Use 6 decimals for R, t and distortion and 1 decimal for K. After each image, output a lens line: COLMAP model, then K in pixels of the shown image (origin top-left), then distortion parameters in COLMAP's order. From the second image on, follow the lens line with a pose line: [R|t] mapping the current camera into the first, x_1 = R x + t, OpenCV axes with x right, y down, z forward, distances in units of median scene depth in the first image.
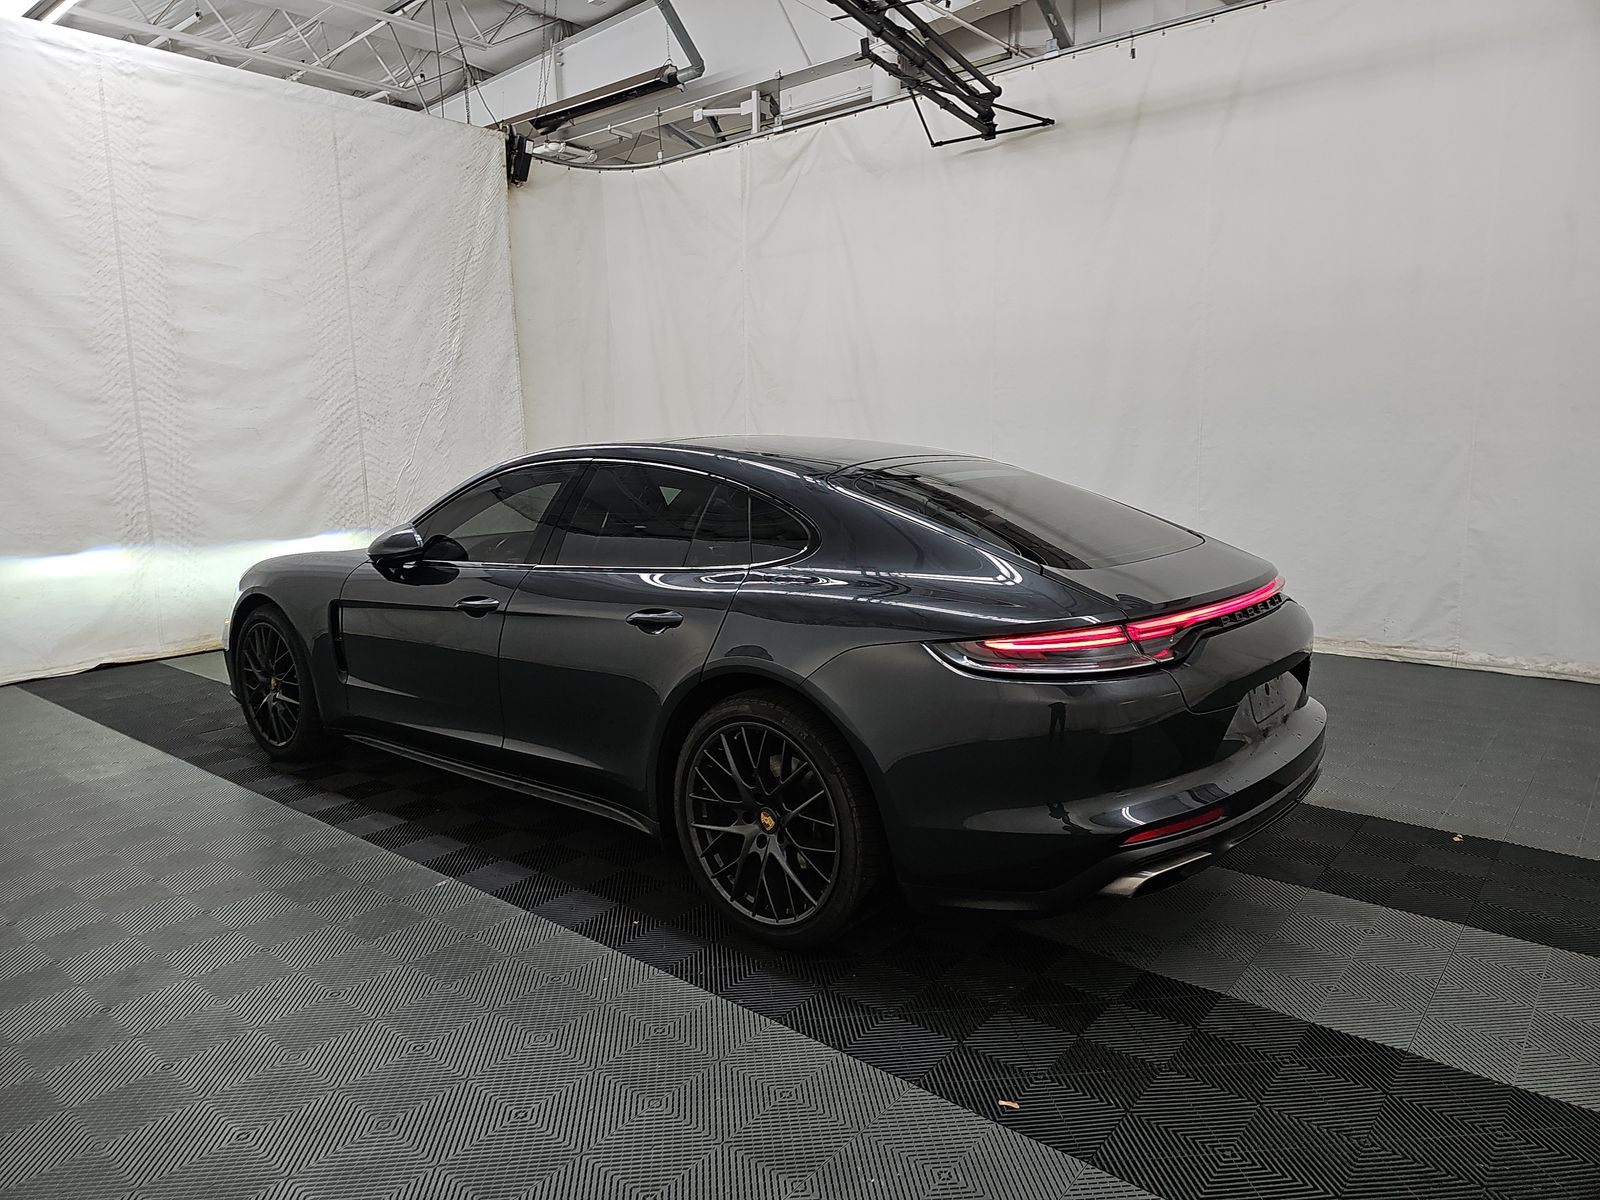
lens RADIAL K [[1072.2, 0, 804.4], [0, 1072.2, 593.9], [0, 0, 1]] dist [0.055162, -0.044021]
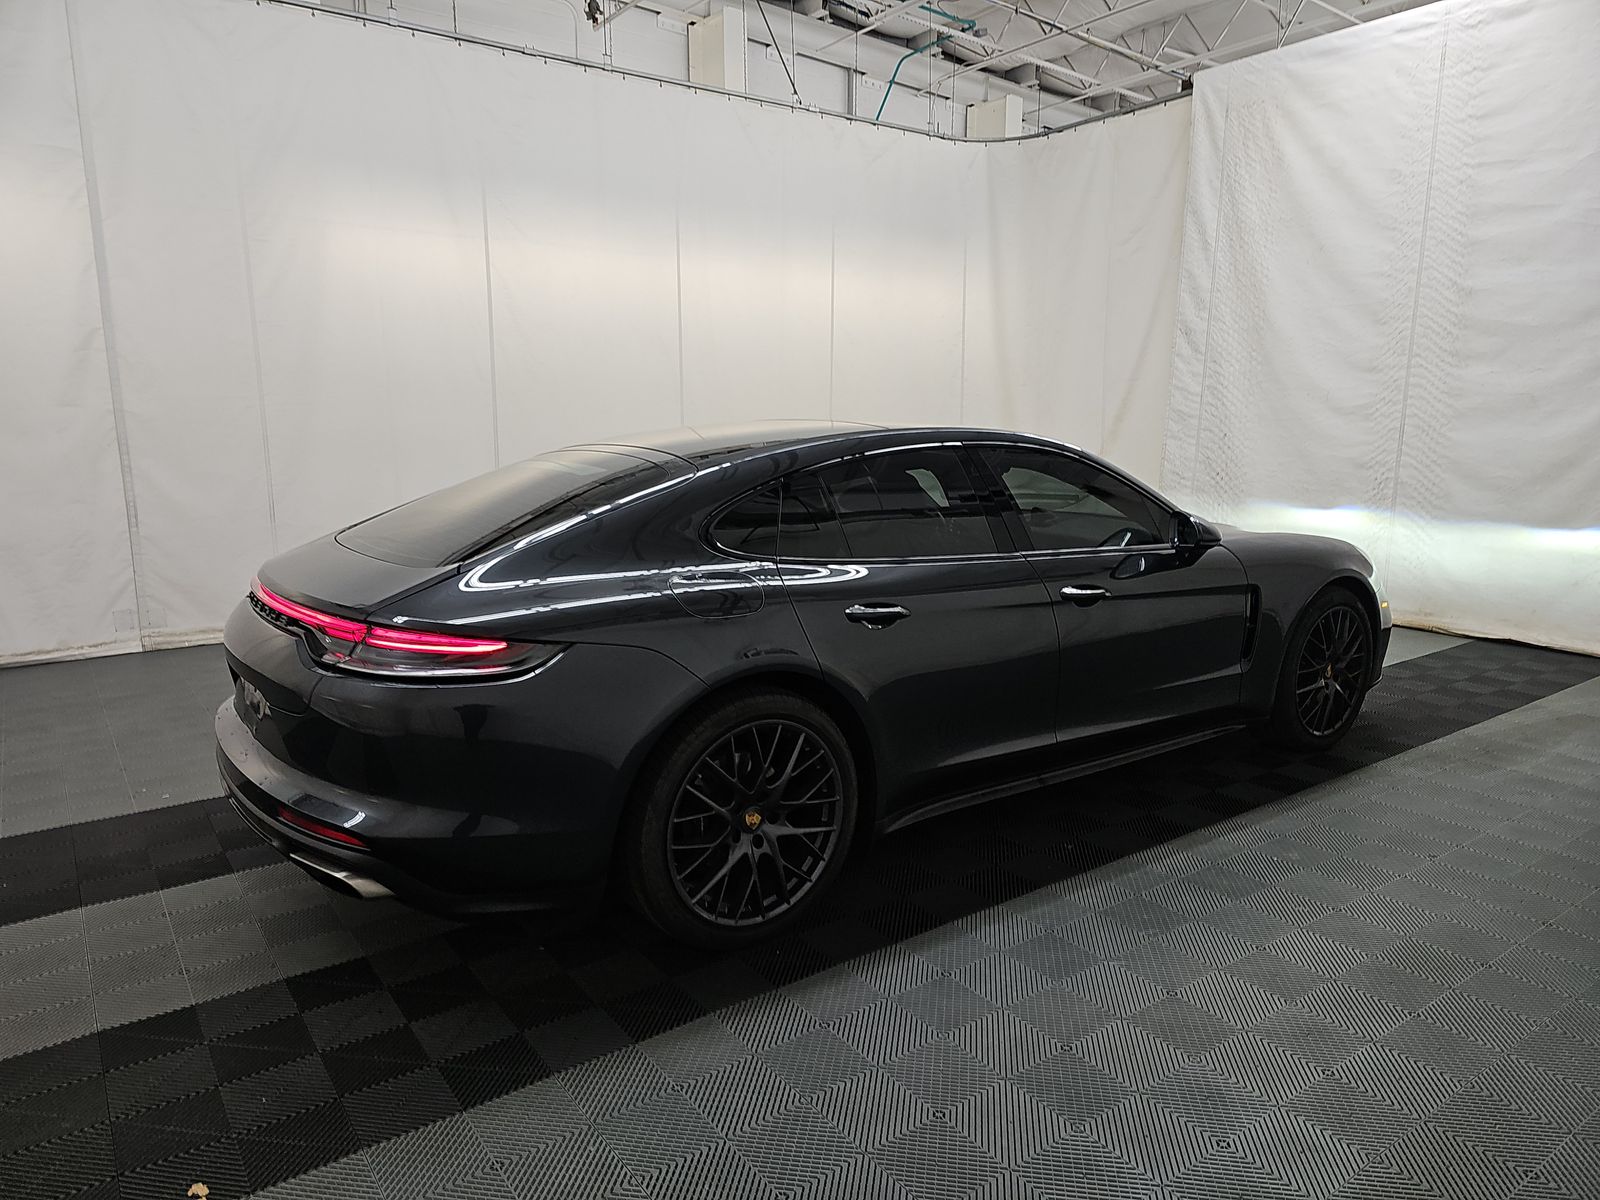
lens RADIAL K [[1072.2, 0, 804.4], [0, 1072.2, 593.9], [0, 0, 1]] dist [0.055162, -0.044021]
pose [[-0.240309, 0.177506, -0.954329, 0.508603], [-0.136868, 0.967120, 0.214350, -0.111569], [0.960999, 0.182127, -0.208113, 0.693213]]
